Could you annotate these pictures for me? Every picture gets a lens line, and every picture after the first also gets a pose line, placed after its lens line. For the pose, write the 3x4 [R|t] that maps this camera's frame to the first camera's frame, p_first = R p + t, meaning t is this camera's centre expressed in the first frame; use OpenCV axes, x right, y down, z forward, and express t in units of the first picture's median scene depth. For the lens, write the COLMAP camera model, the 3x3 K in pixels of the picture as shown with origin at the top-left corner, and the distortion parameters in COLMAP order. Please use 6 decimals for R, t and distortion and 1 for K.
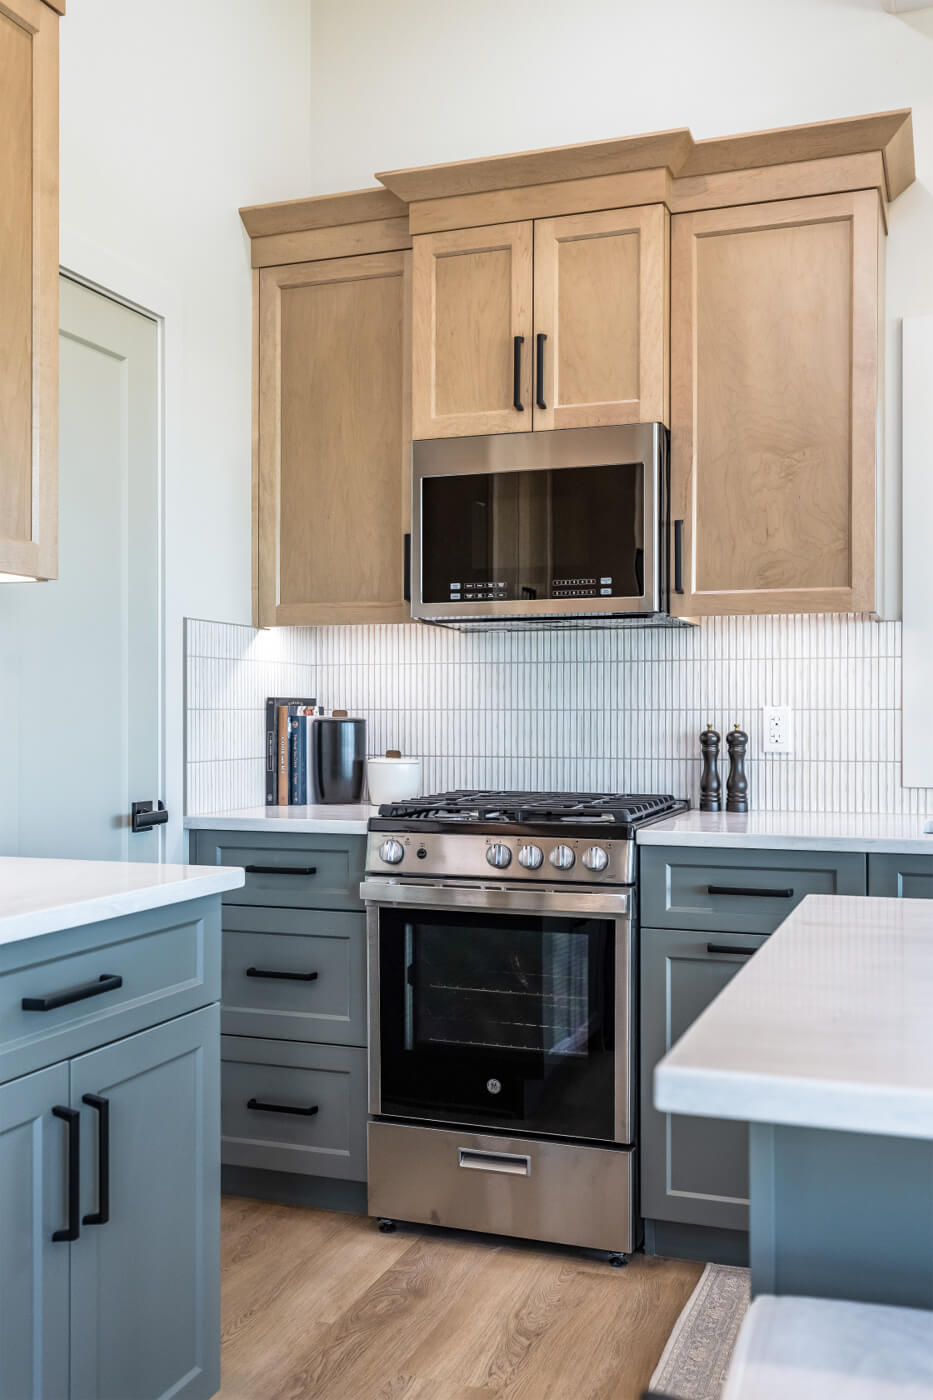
lens RADIAL K [[1339.0, 0, 457.8], [0, 1339.0, 712.6], [0, 0, 1]] dist [0.011829, 0.000000]
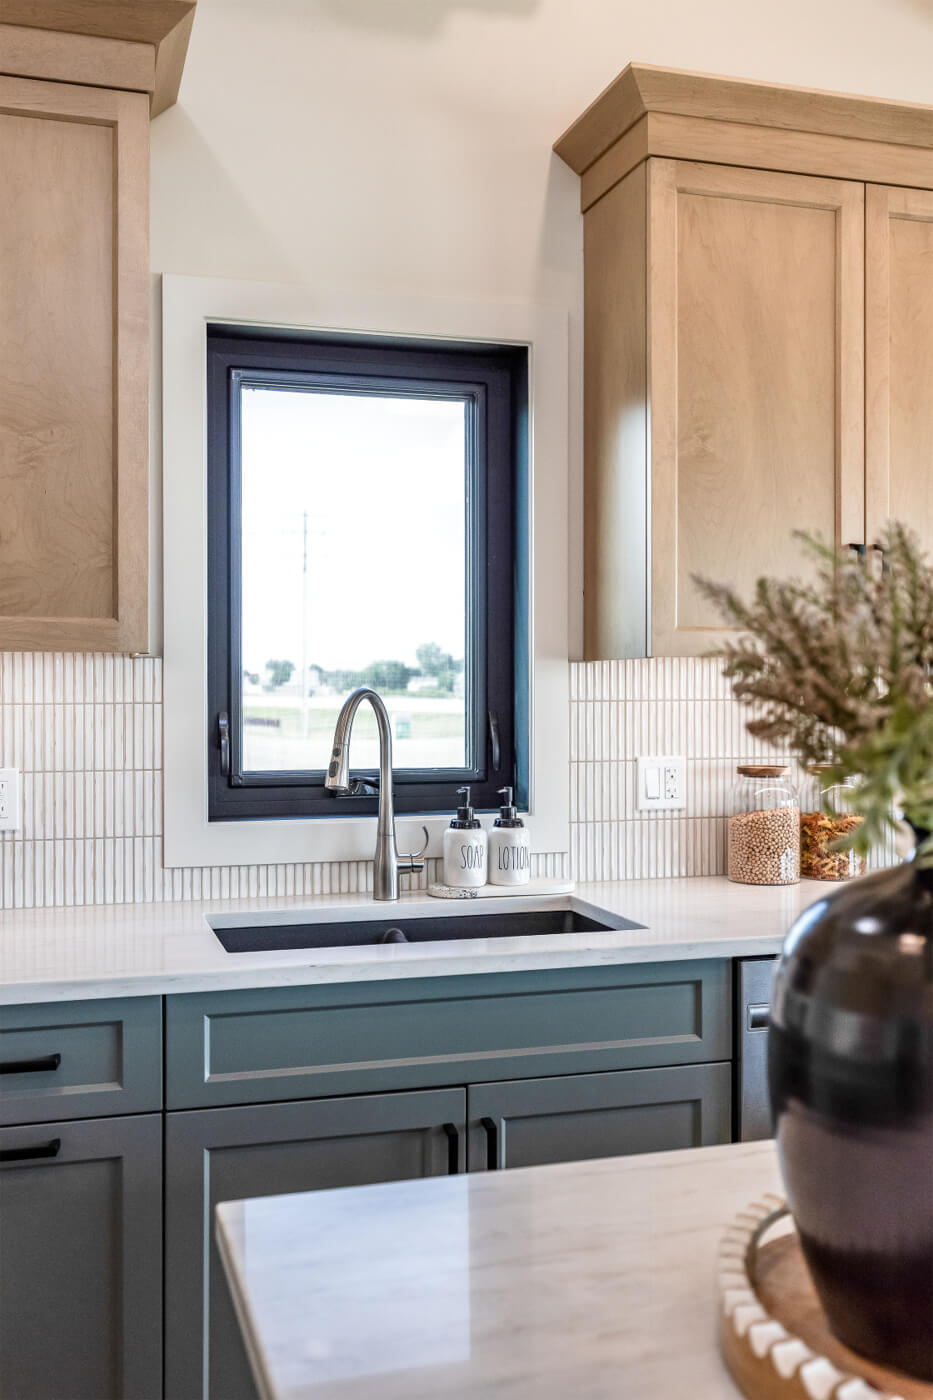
lens RADIAL K [[1339.0, 0, 455.7], [0, 1339.0, 688.3], [0, 0, 1]] dist [0.011829, 0.000000]
pose [[0.801504, -0.003451, 0.597979, -0.002645], [0.003086, 0.999994, 0.001635, -0.053920], [-0.597981, 0.000535, 0.801510, 0.278748]]
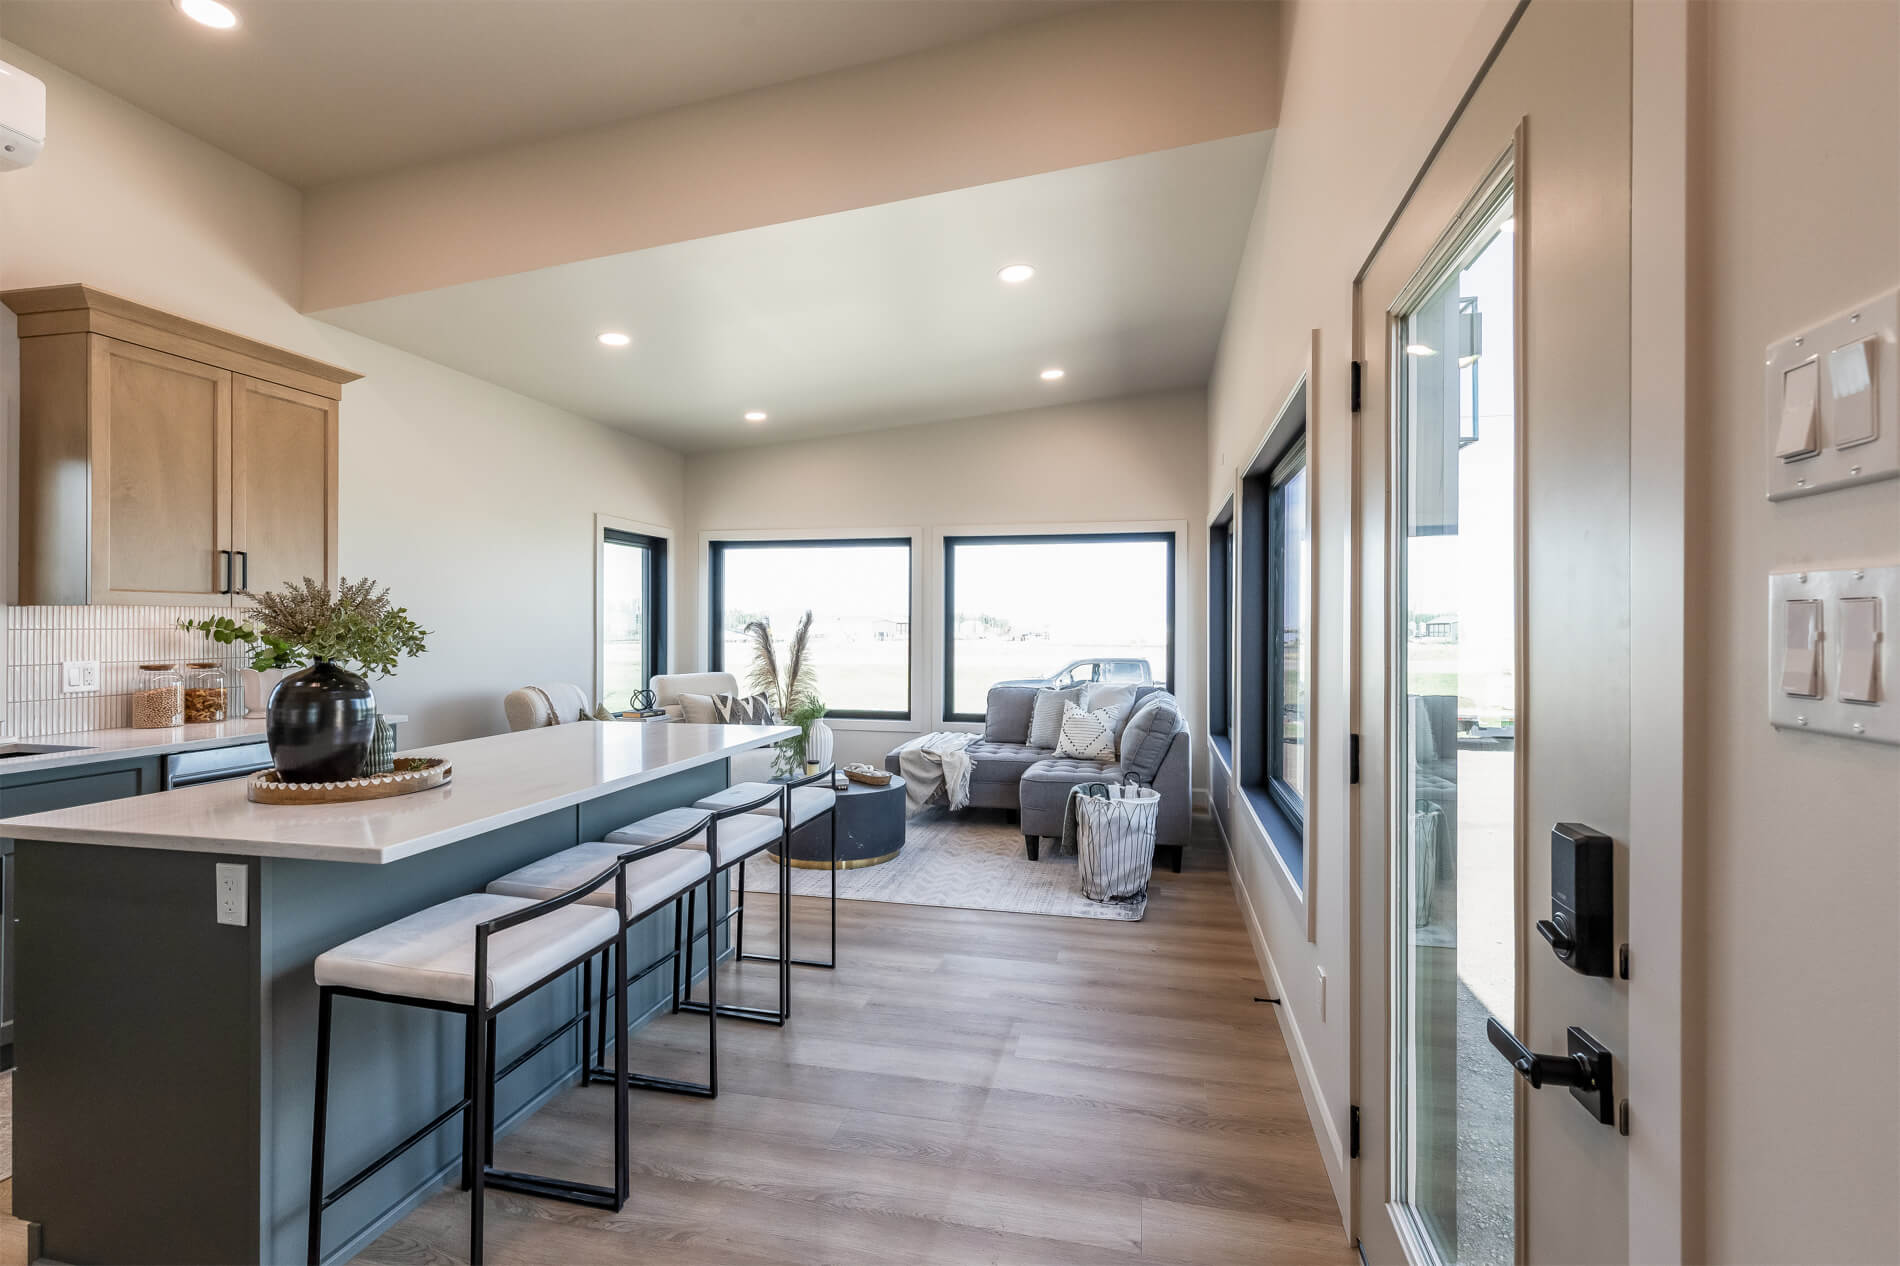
lens RADIAL K [[855.8, 0, 953.4], [0, 855.8, 625.9], [0, 0, 1]] dist [0.008149, -0.001422]
pose [[-0.129091, -0.001955, 0.991631, -0.496386], [-0.003731, 0.999992, 0.001486, -0.052830], [-0.991626, -0.003508, -0.129098, 0.031639]]
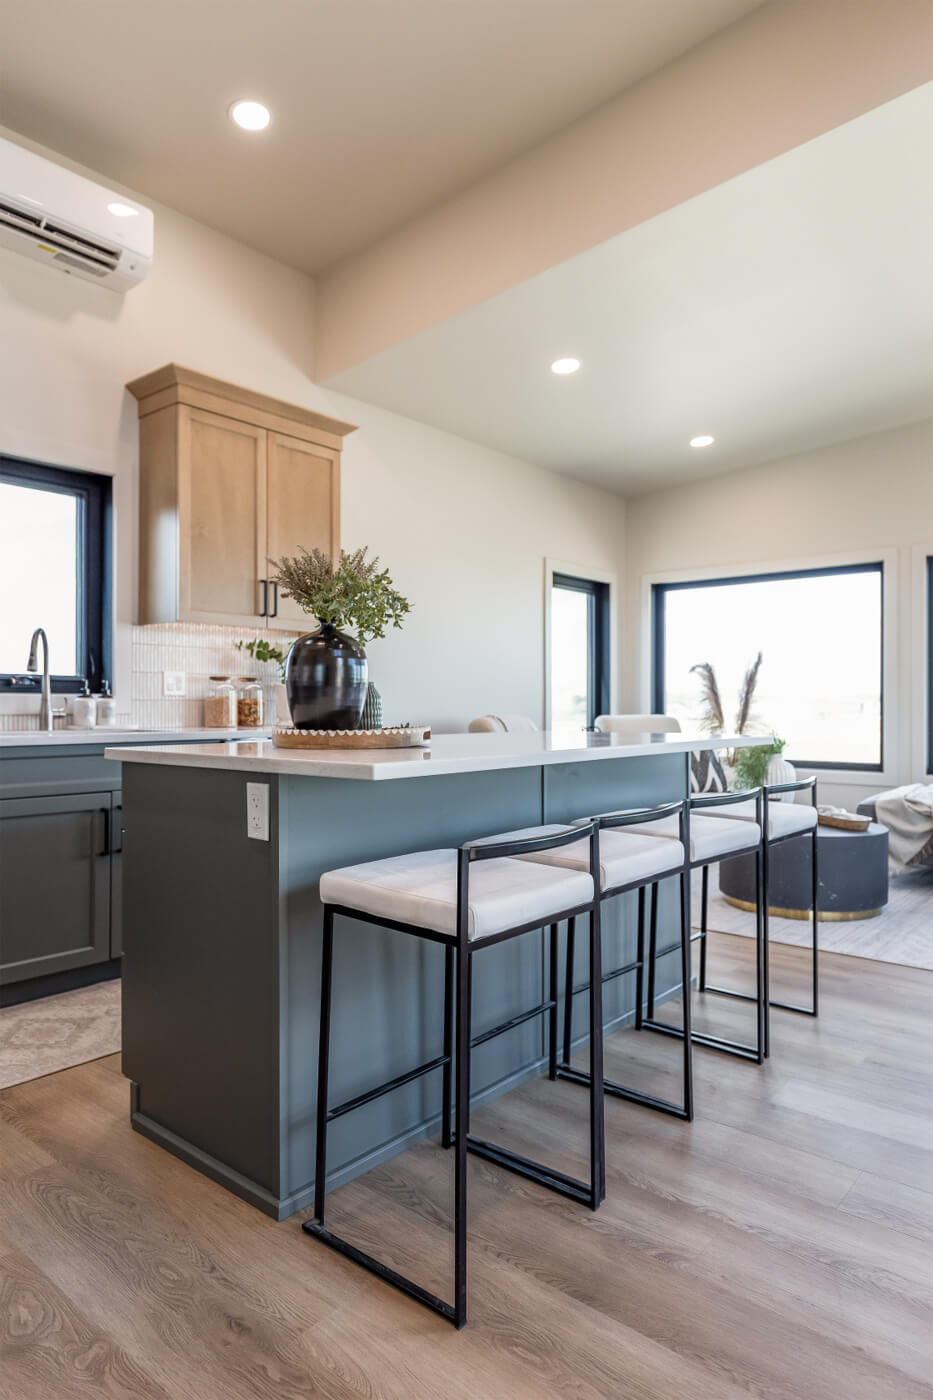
lens RADIAL K [[852.8, 0, 462.6], [0, 852.8, 703.9], [0, 0, 1]] dist [0.002339, -0.002670]
pose [[0.345063, 0.001042, 0.938579, -0.398656], [-0.000312, 0.999999, -0.000995, 0.045577], [-0.938579, 0.000051, 0.345063, 0.080133]]
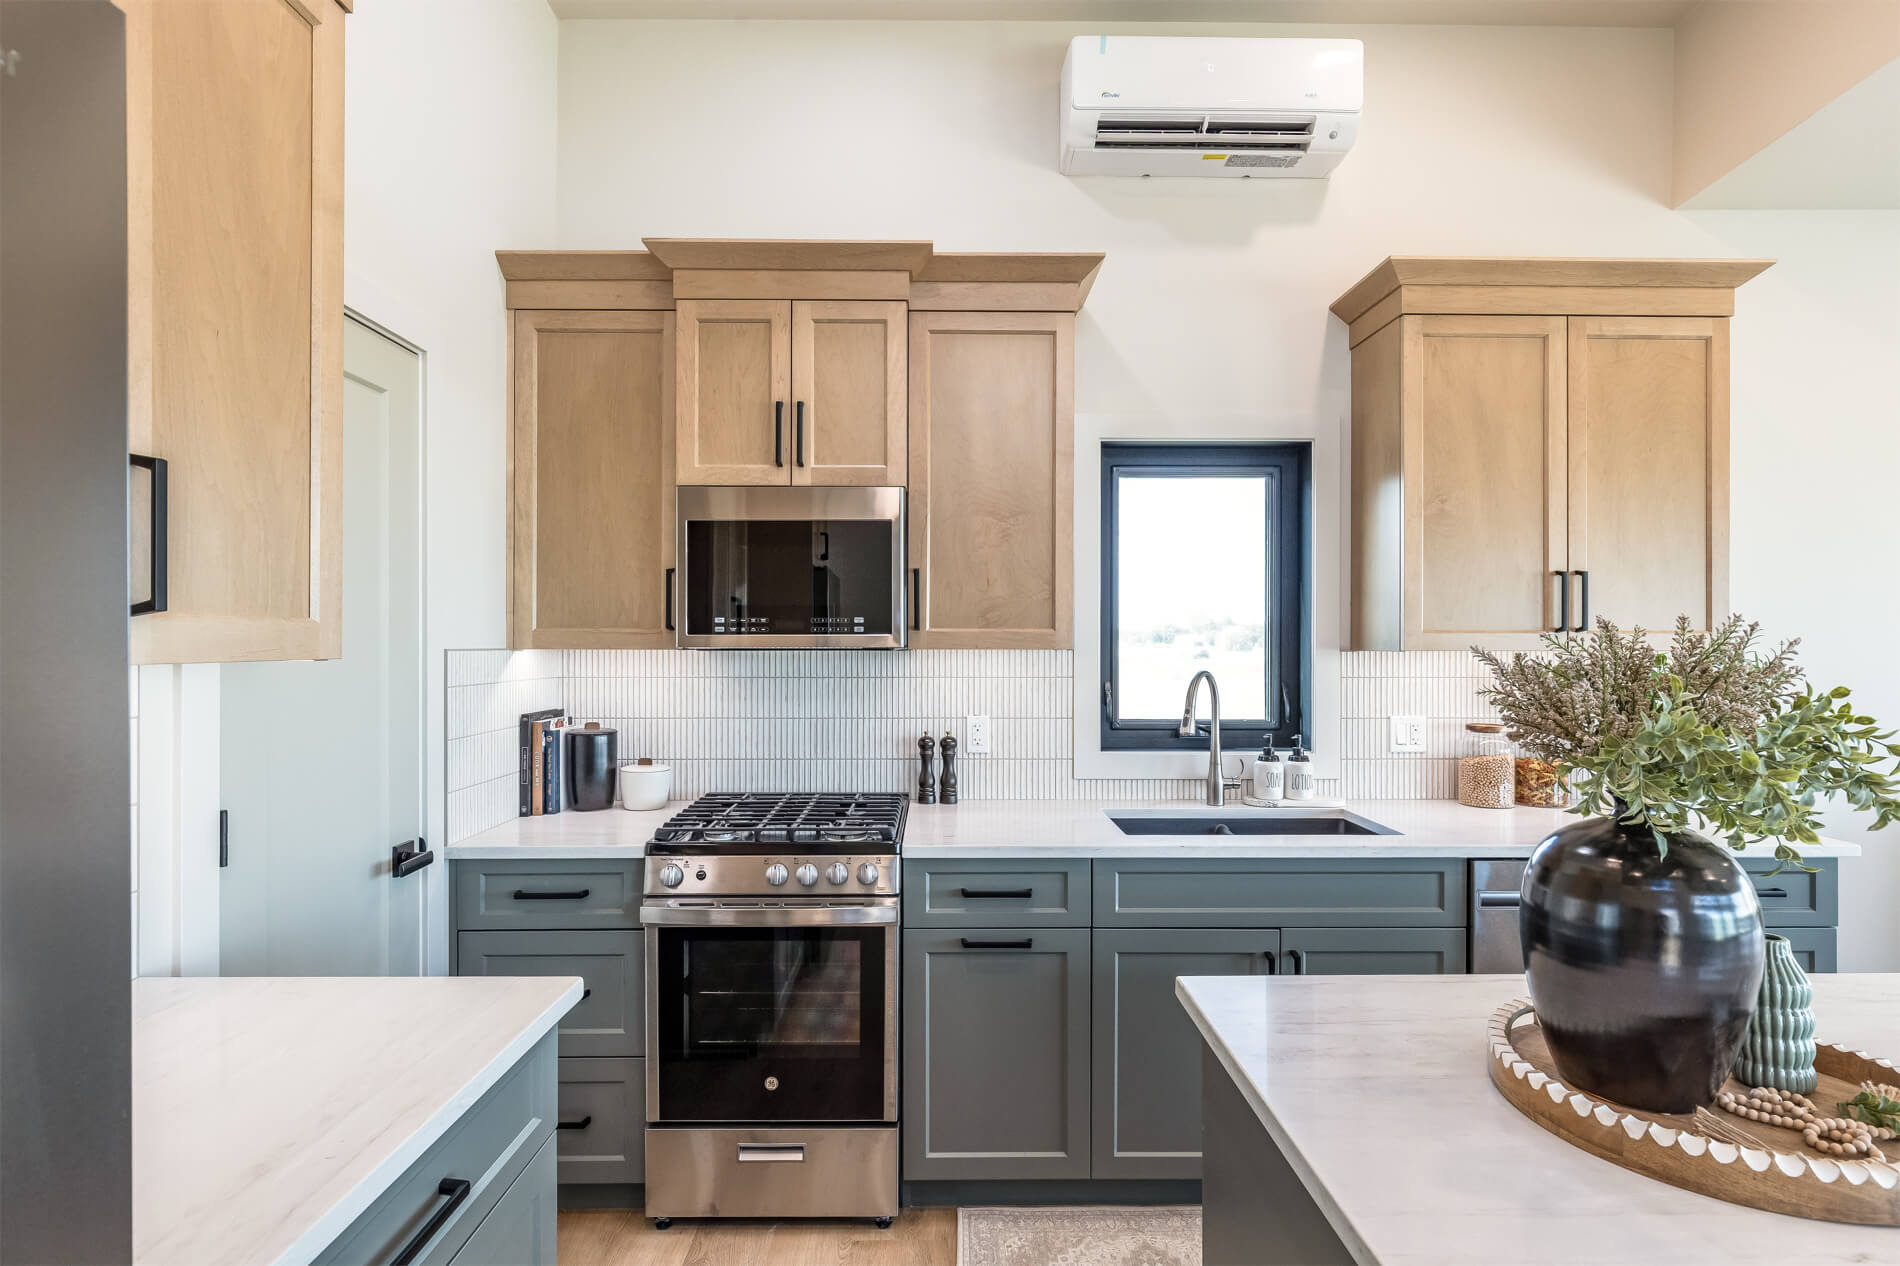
lens RADIAL K [[945.5, 0, 946.5], [0, 945.5, 639.2], [0, 0, 1]] dist [0.000716, -0.001568]
pose [[0.934446, 0.000409, 0.356104, -0.109357], [0.000205, 0.999999, -0.001686, -0.080671], [-0.356104, 0.001649, 0.934445, 0.210330]]
